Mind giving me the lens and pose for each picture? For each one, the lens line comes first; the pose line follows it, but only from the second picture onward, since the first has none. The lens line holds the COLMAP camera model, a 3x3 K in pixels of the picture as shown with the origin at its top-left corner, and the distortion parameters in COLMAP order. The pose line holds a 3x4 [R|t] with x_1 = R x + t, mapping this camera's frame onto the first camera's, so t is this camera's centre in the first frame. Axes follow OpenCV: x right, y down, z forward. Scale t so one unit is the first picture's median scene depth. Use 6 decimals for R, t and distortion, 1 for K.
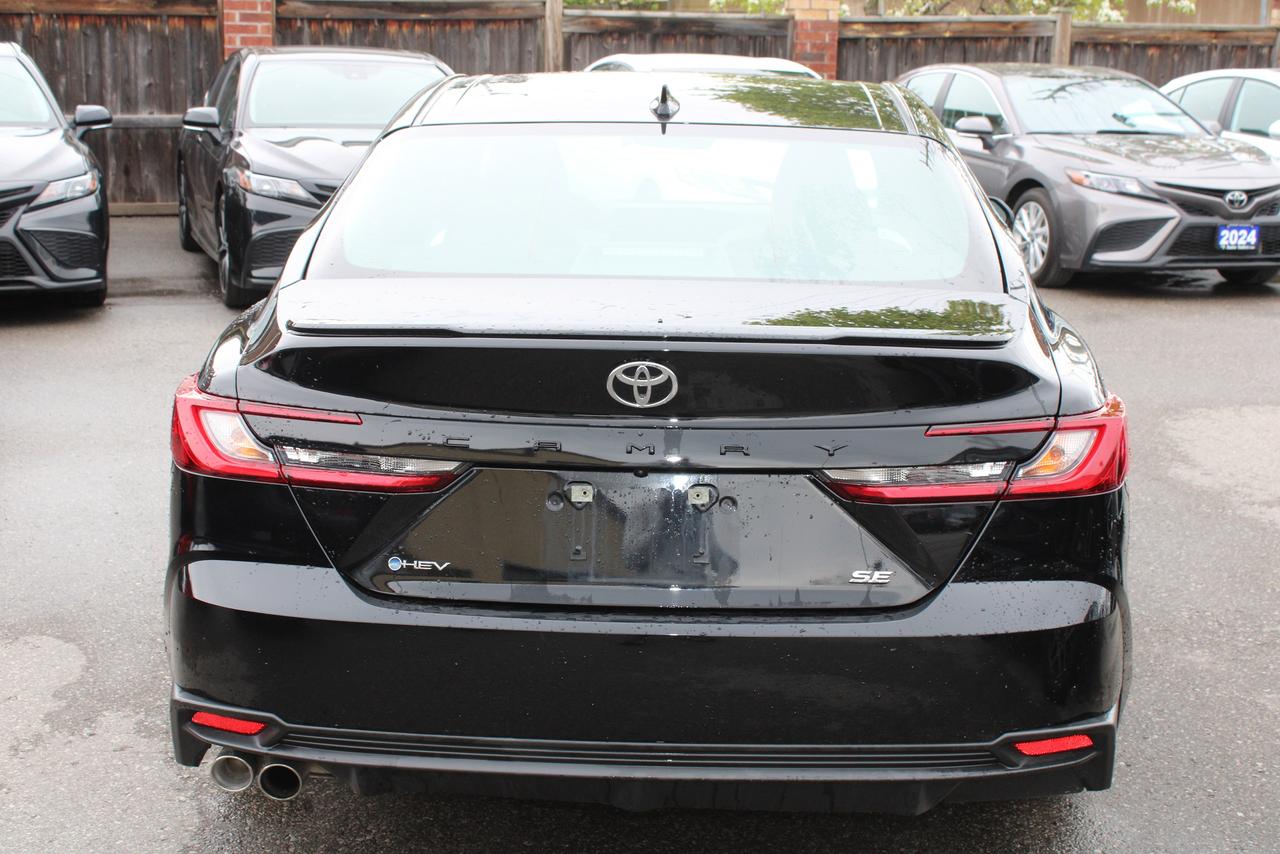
lens RADIAL K [[1859.3, 0, 637.1], [0, 1859.3, 428.5], [0, 0, 1]] dist [-0.044856, 0.082937]
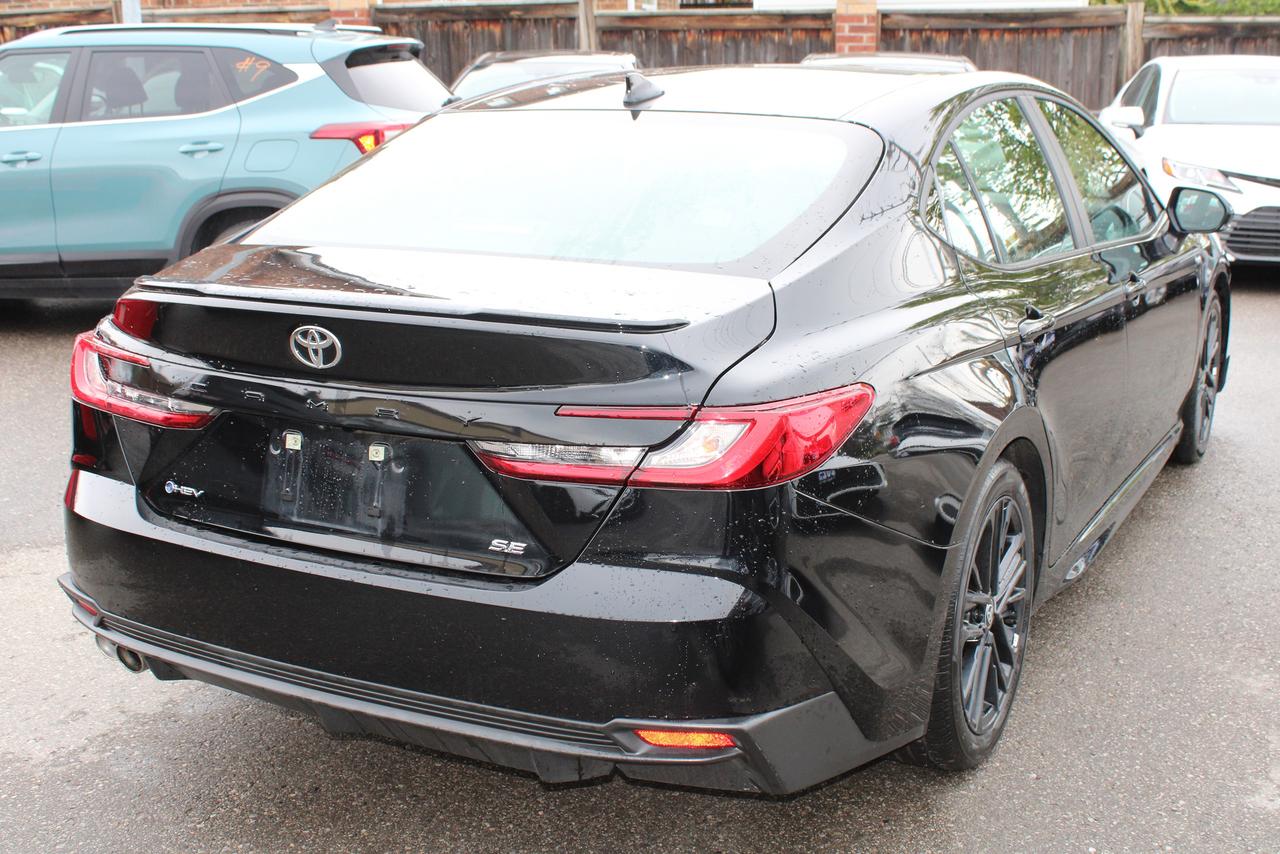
lens RADIAL K [[1553.3, 0, 640.2], [0, 1553.3, 431.0], [0, 0, 1]] dist [-0.070485, 0.042187]
pose [[0.895926, 0.086366, -0.435727, 0.116282], [-0.071515, 0.996165, 0.050405, -0.006834], [0.438410, -0.013998, 0.898666, 0.053138]]
